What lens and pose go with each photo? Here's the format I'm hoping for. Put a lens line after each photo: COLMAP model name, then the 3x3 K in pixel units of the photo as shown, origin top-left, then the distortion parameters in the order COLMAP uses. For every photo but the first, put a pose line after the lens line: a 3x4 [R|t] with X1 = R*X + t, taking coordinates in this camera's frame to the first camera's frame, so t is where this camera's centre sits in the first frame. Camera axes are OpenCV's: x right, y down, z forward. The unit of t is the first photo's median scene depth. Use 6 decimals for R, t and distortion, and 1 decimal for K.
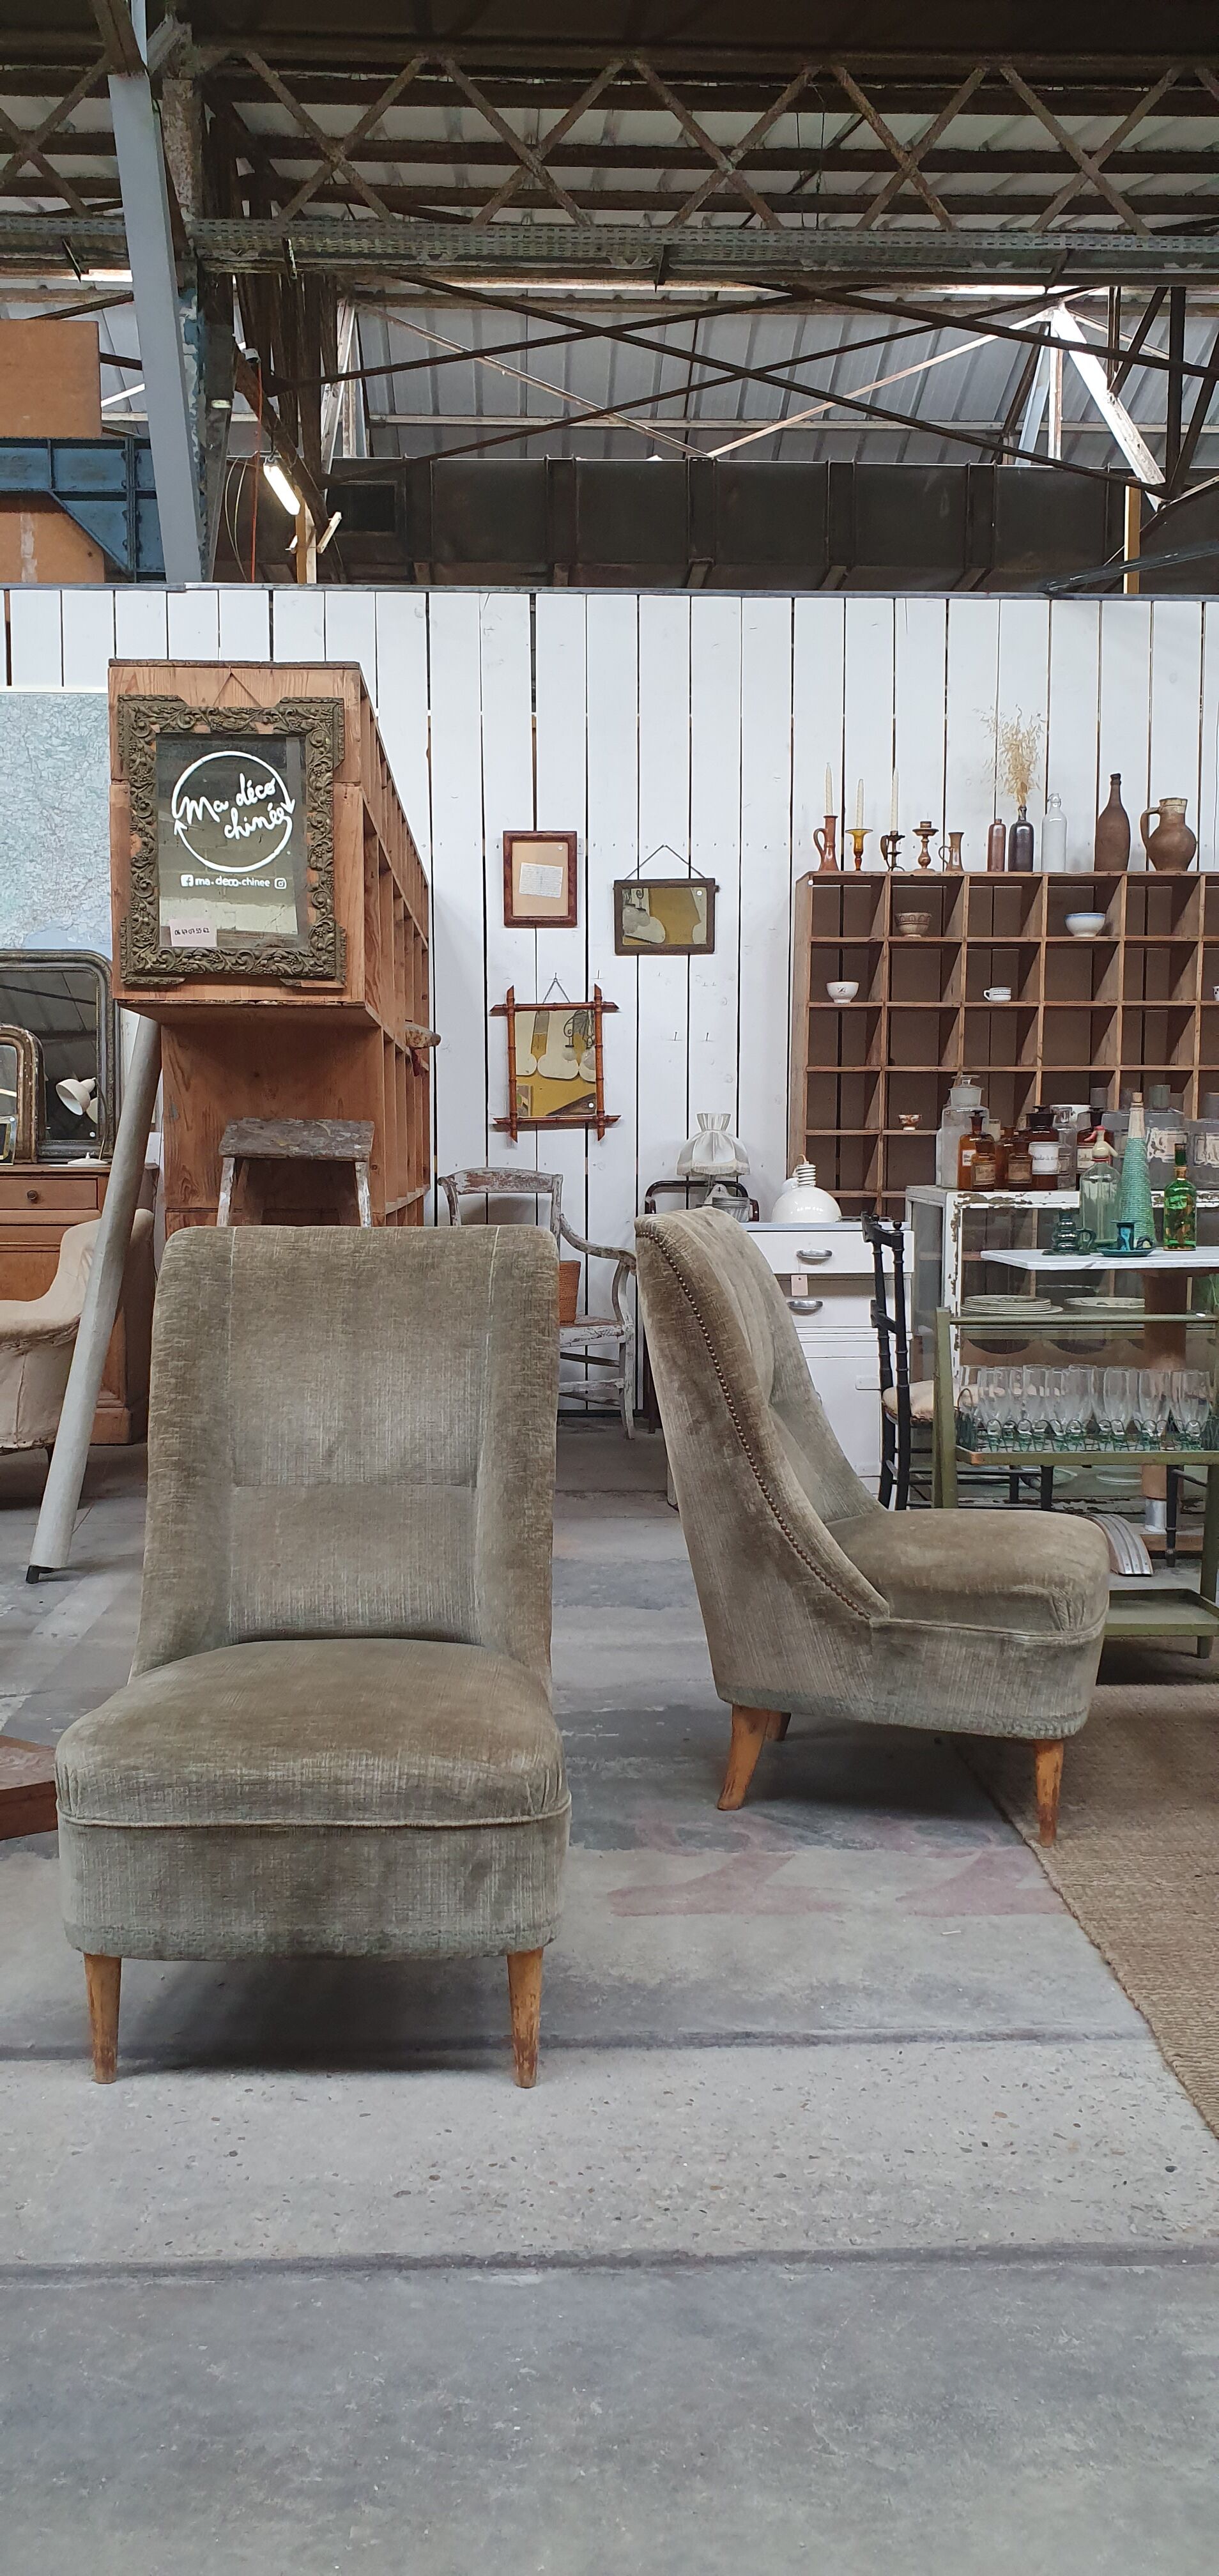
lens RADIAL K [[1906.2, 0, 569.5], [0, 1906.2, 1294.5], [0, 0, 1]] dist [0.011539, -0.002787]
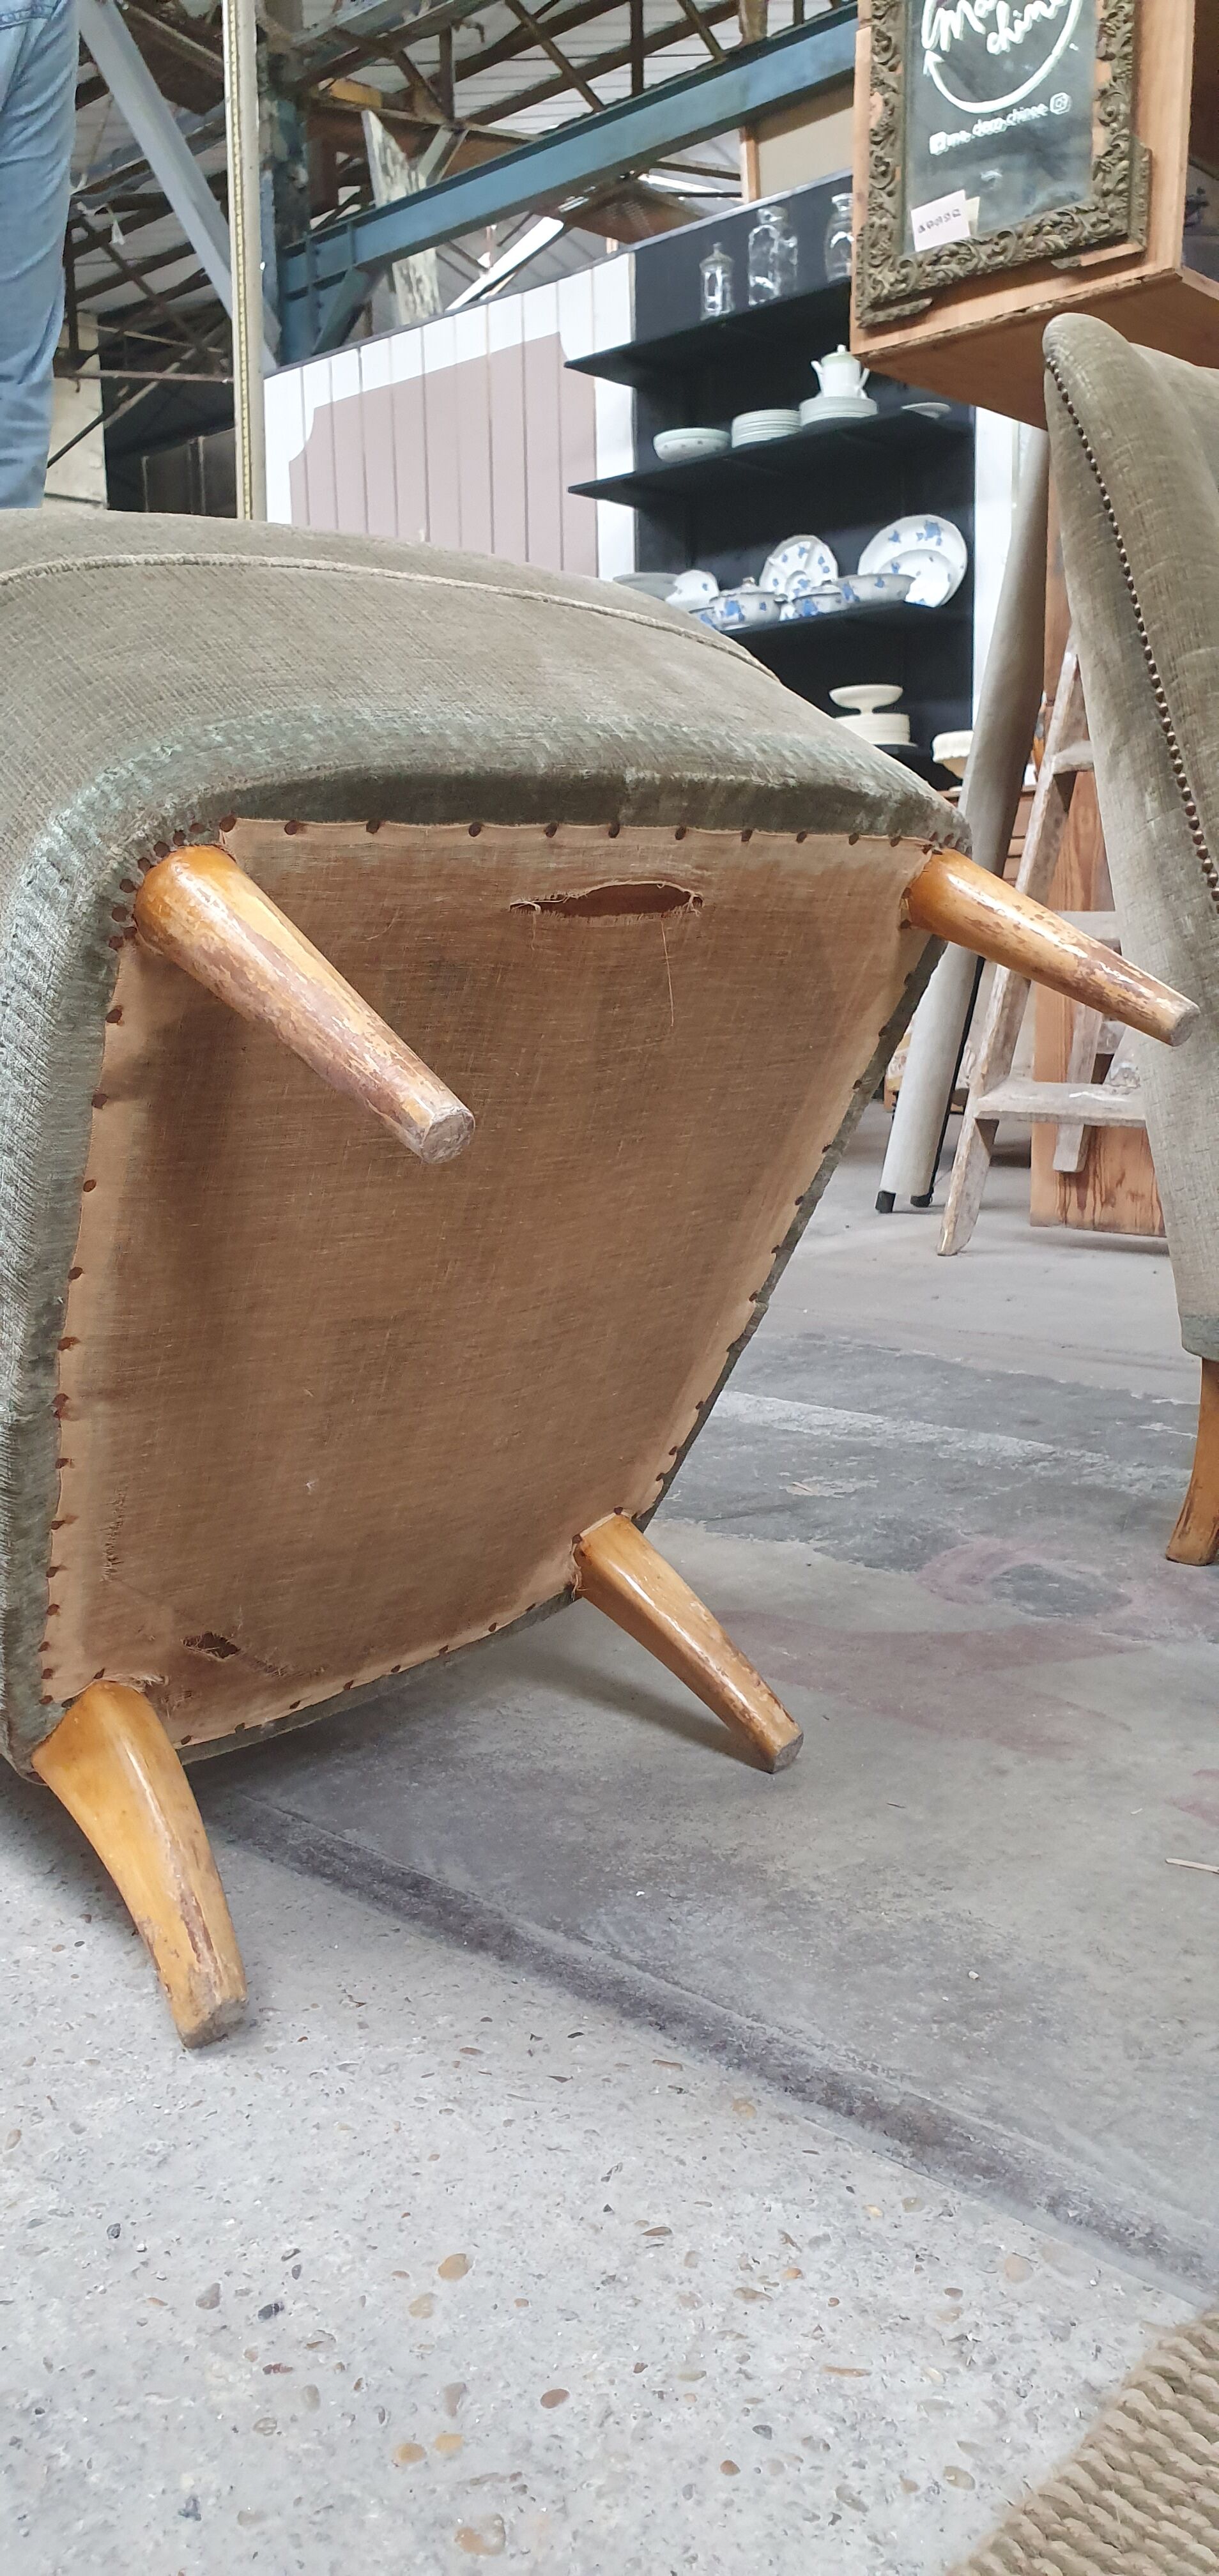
lens RADIAL K [[1978.5, 0, 609.5], [0, 1978.5, 1288.0], [0, 0, 1]] dist [0.004773, 0.008963]
pose [[0.706606, 0.099830, -0.700530, 0.248651], [-0.029026, 0.993254, 0.112267, 0.109219], [0.707012, -0.058995, 0.704737, 0.400821]]
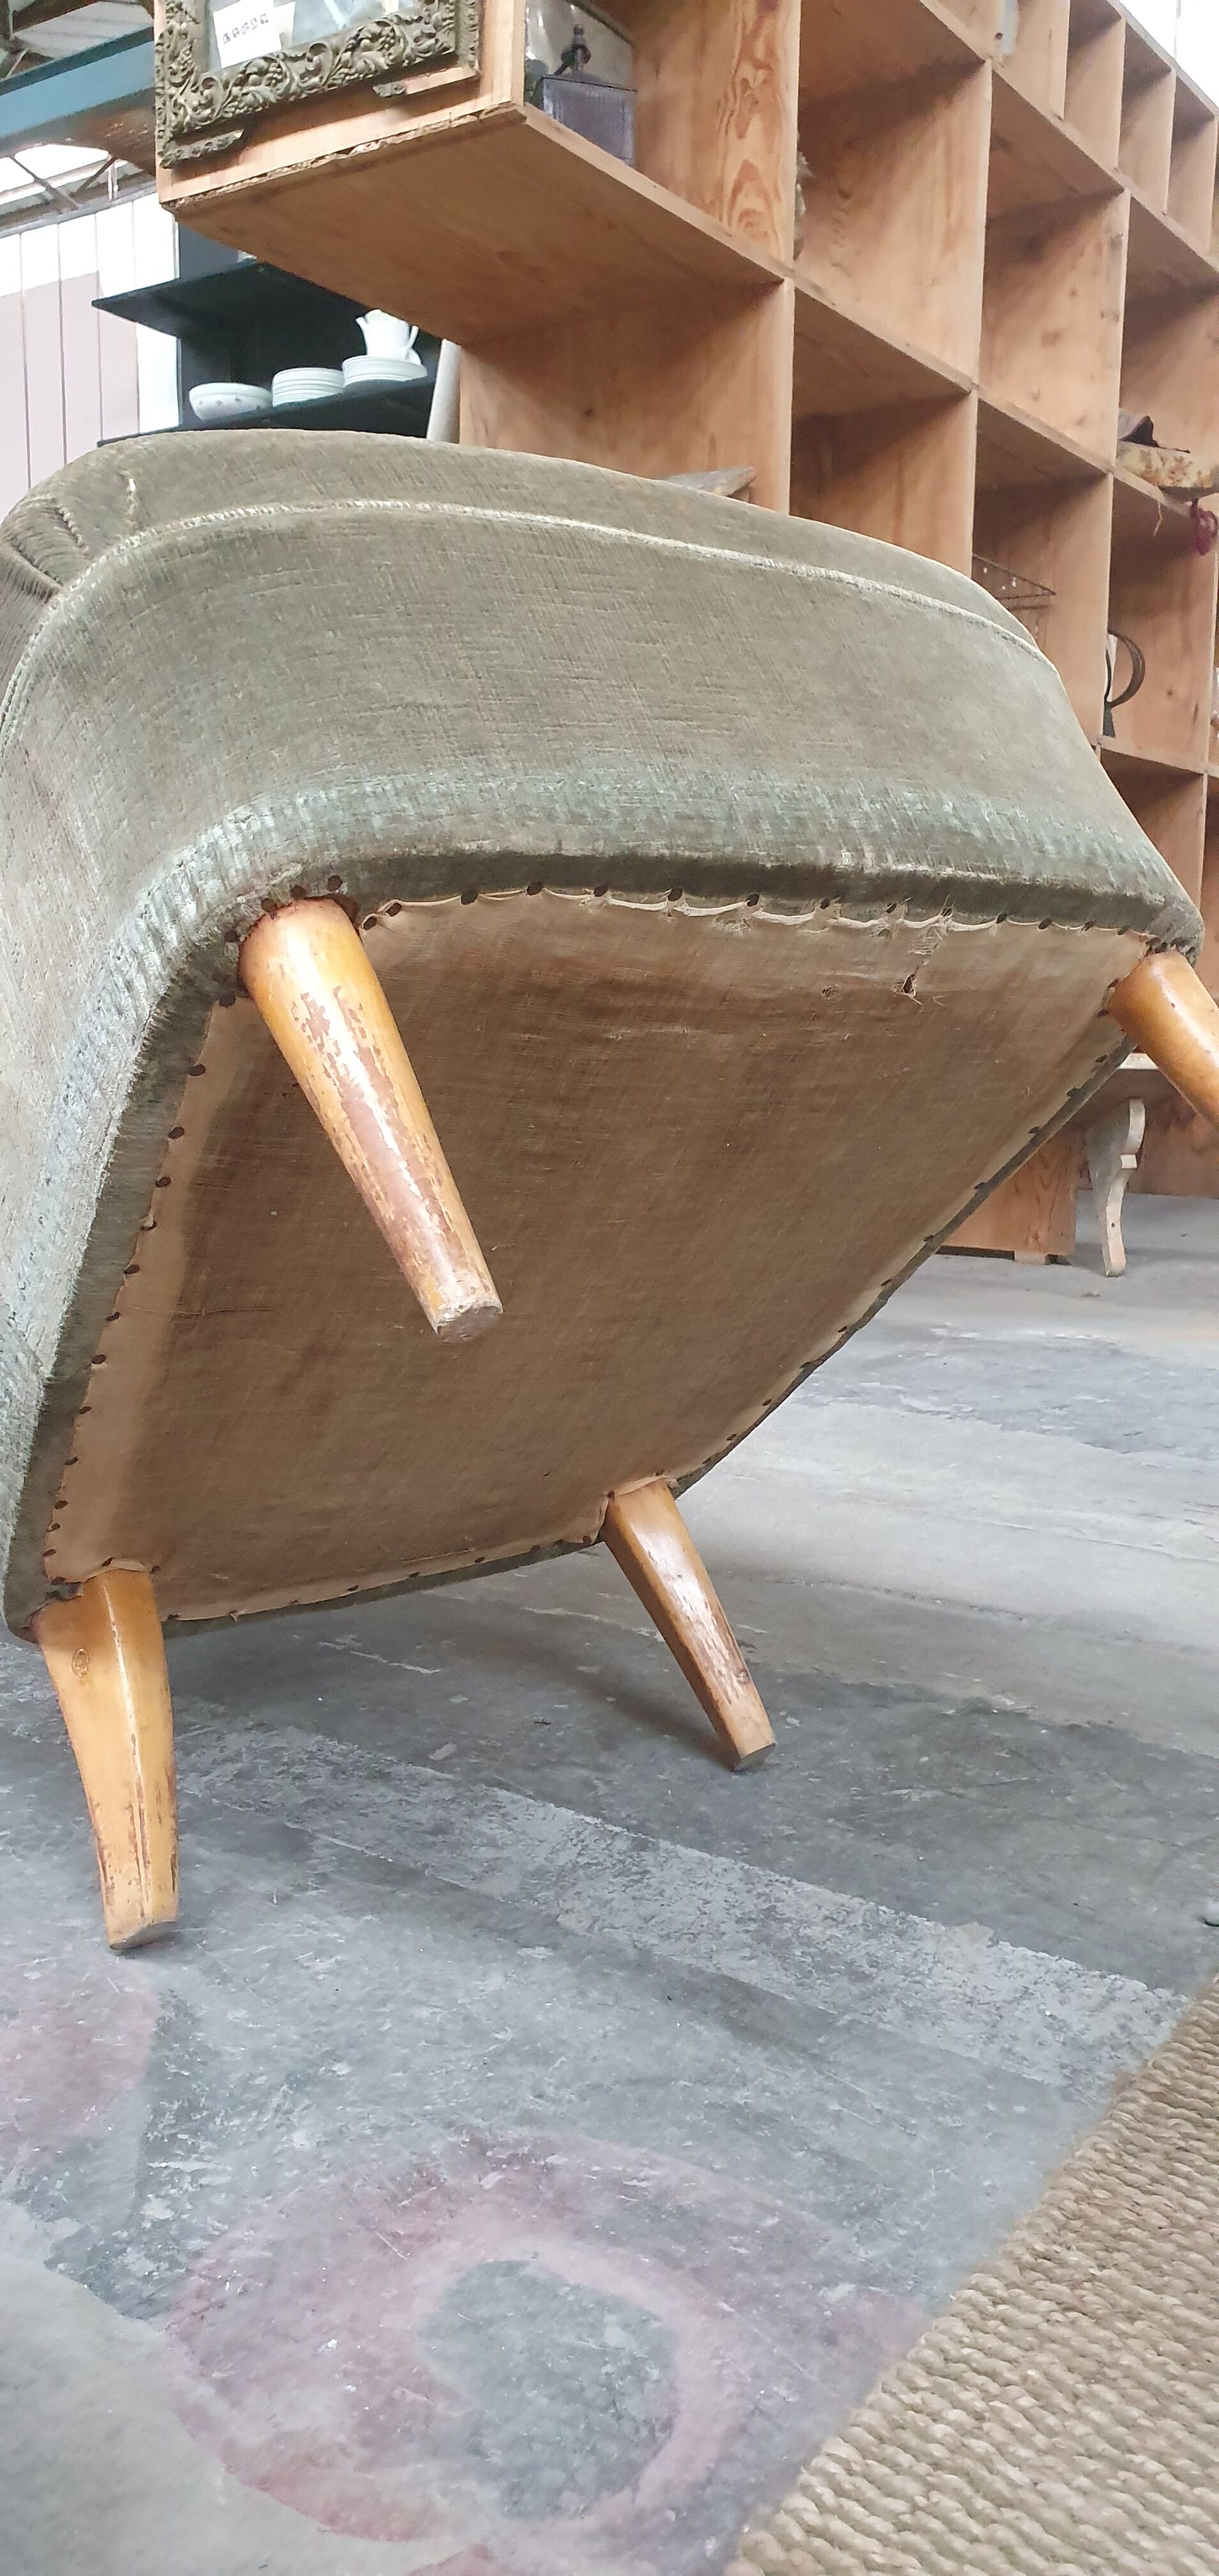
lens RADIAL K [[1970.2, 0, 652.7], [0, 1970.2, 1291.4], [0, 0, 1]] dist [-0.002301, 0.034034]
pose [[0.821845, 0.095061, -0.561724, 0.235887], [-0.045758, 0.993810, 0.101235, 0.096423], [0.567870, -0.057496, 0.821108, 0.593436]]
